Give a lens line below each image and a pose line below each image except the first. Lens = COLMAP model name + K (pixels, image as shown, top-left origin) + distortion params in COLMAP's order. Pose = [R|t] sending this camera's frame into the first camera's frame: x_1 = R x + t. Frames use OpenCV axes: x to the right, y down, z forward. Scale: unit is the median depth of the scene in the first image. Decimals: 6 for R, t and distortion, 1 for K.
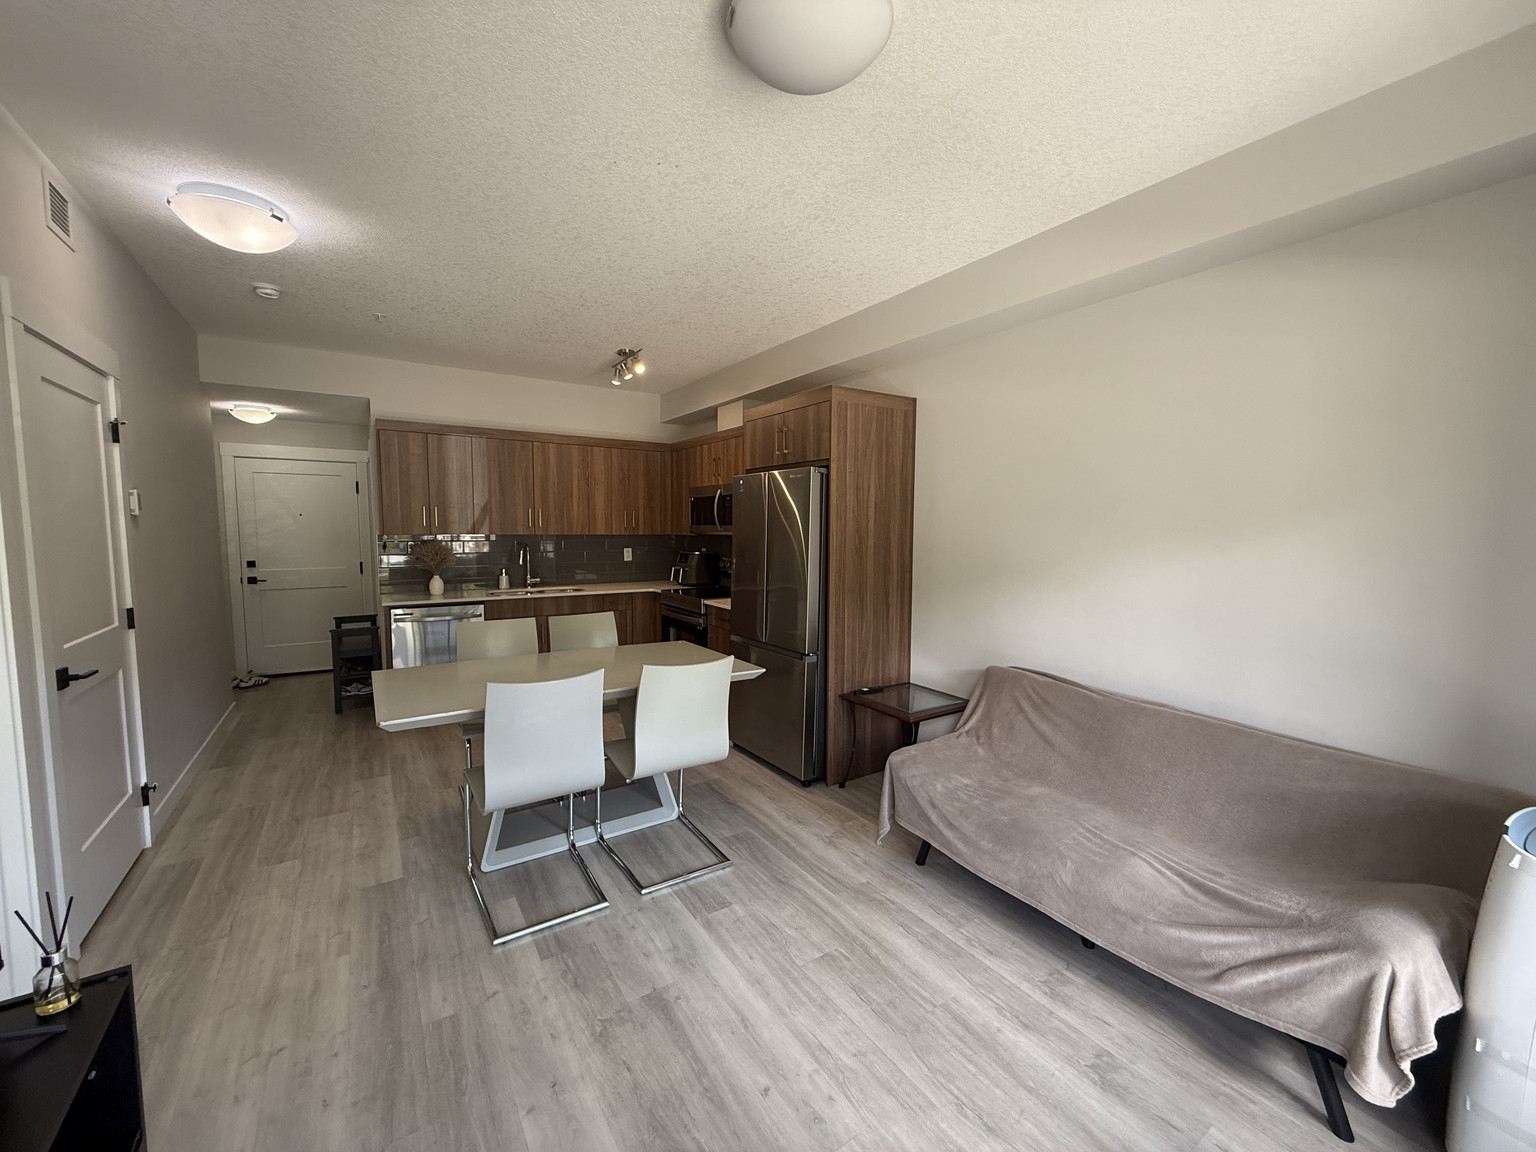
lens RADIAL K [[610.4, 0, 766.7], [0, 610.4, 576.2], [0, 0, 1]] dist [-0.000440, -0.000144]
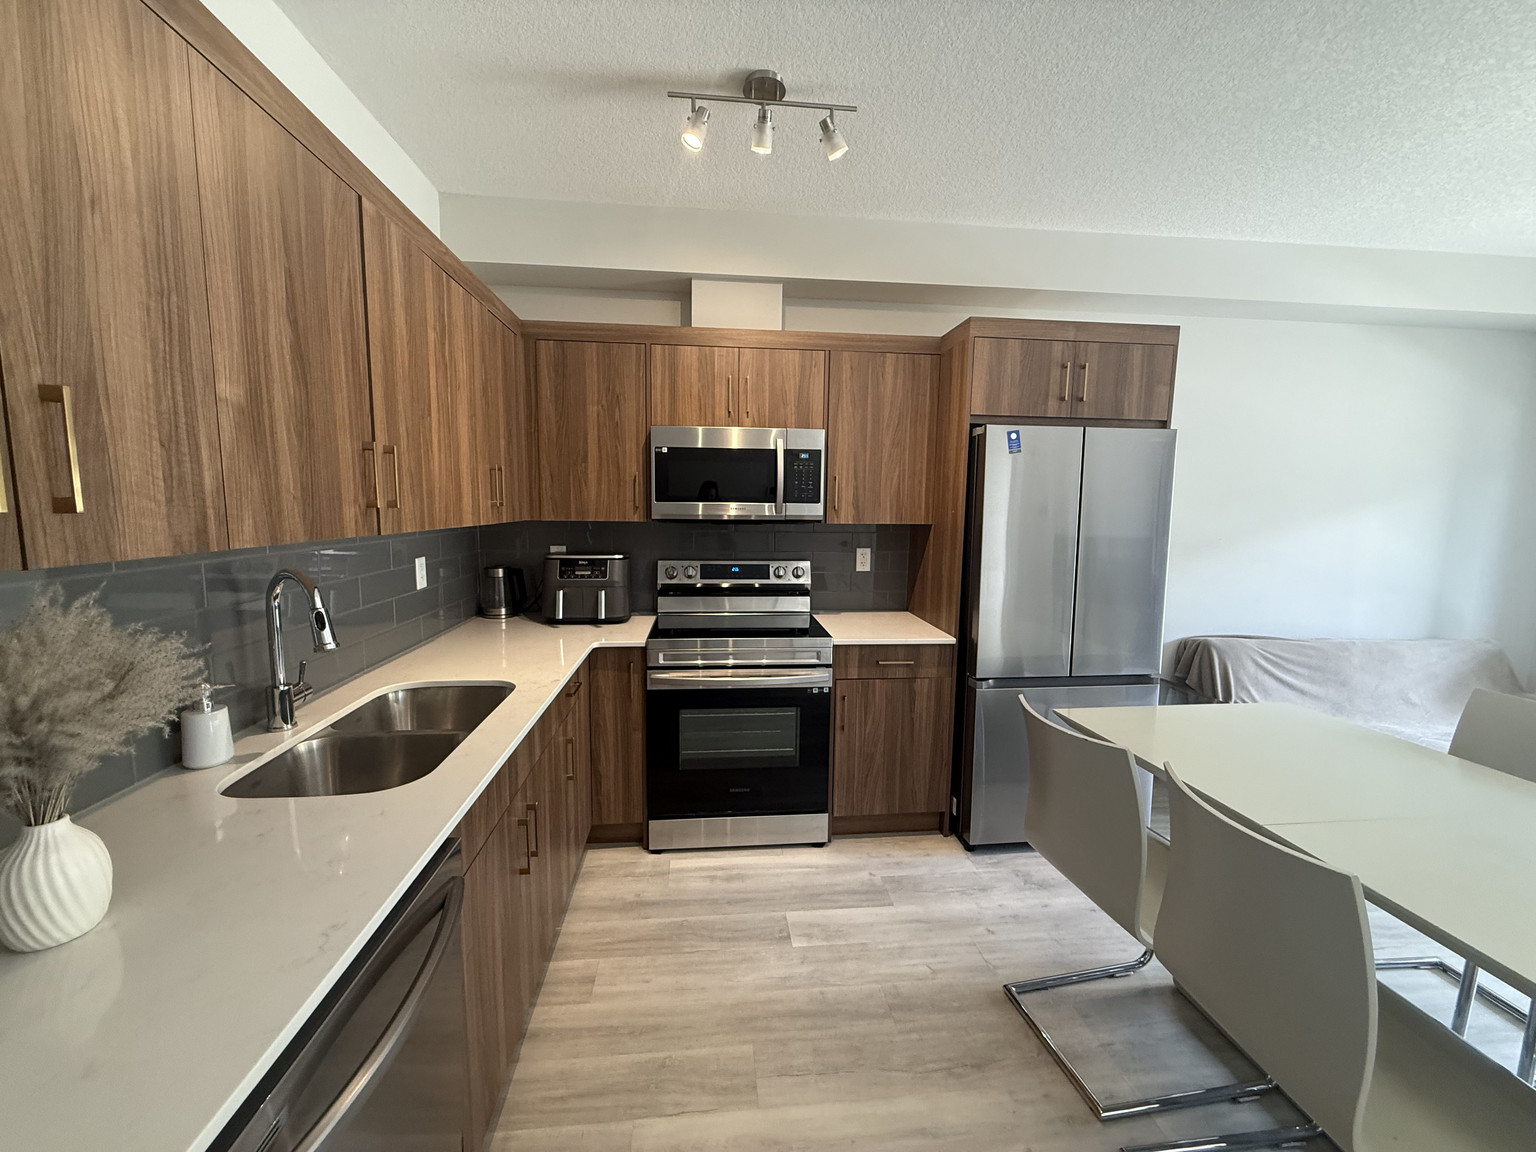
lens RADIAL K [[610.4, 0, 766.7], [0, 610.4, 576.2], [0, 0, 1]] dist [-0.000440, -0.000144]
pose [[0.466018, -0.103799, 0.878666, -0.597835], [0.065766, 0.994411, 0.082591, -0.065820], [-0.882328, 0.019298, 0.470240, 0.767873]]
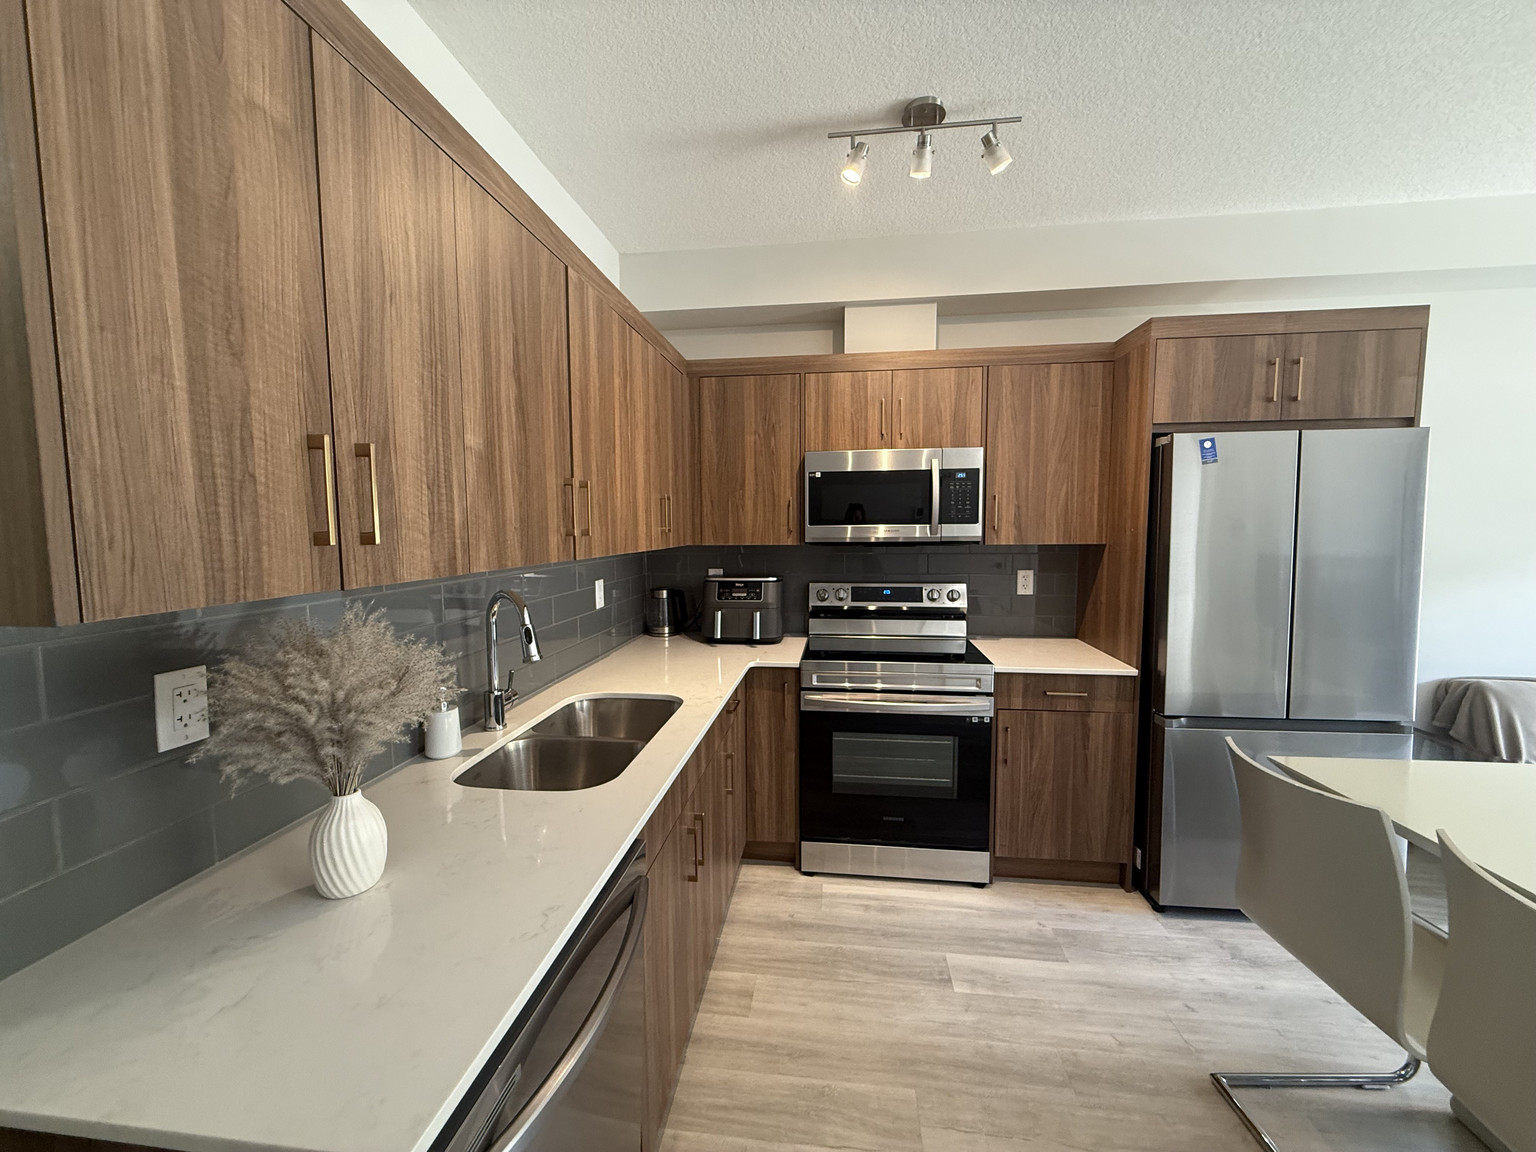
lens RADIAL K [[610.4, 0, 766.7], [0, 610.4, 576.2], [0, 0, 1]] dist [-0.000440, -0.000144]
pose [[0.653288, -0.071893, 0.753689, -0.607108], [0.074992, 0.996731, 0.030074, -0.067021], [-0.753387, 0.036873, 0.656543, 0.775885]]
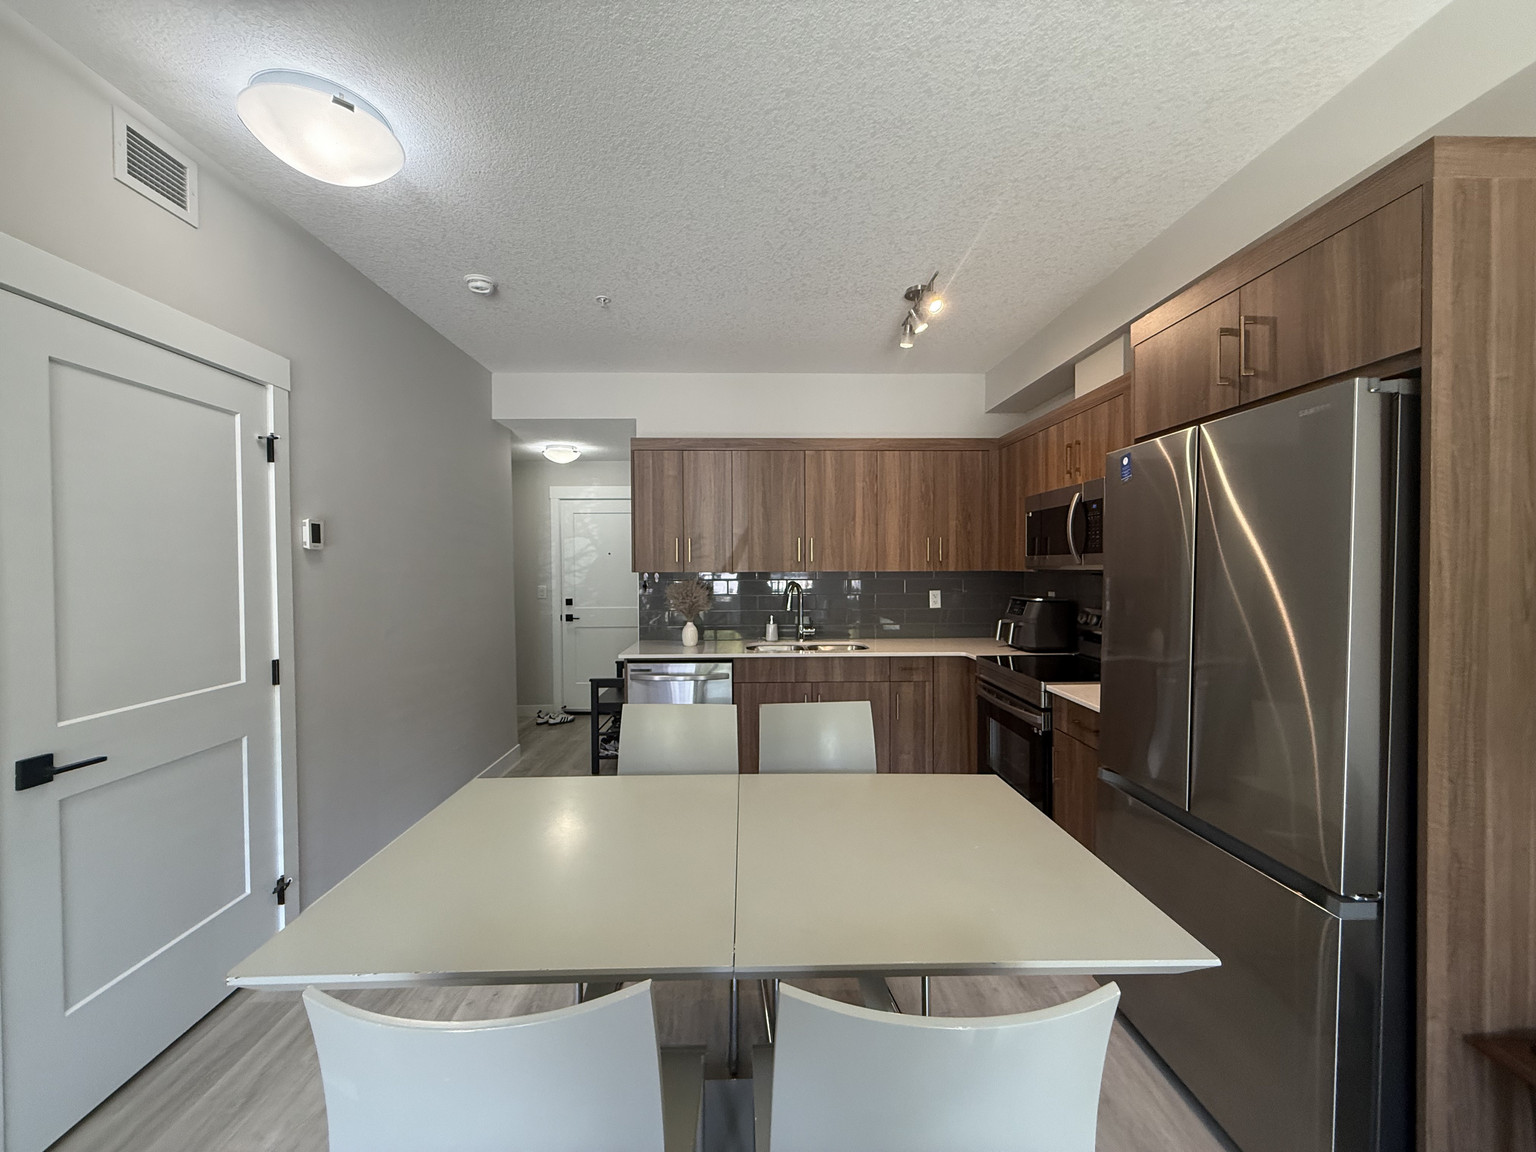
lens RADIAL K [[611.4, 0, 766.0], [0, 611.4, 574.7], [0, 0, 1]] dist [-0.000691, -0.000495]
pose [[0.850686, -0.002090, -0.525670, -0.024334], [-0.032862, 0.997825, -0.057149, -0.021340], [0.524646, 0.065890, 0.848767, 0.360717]]
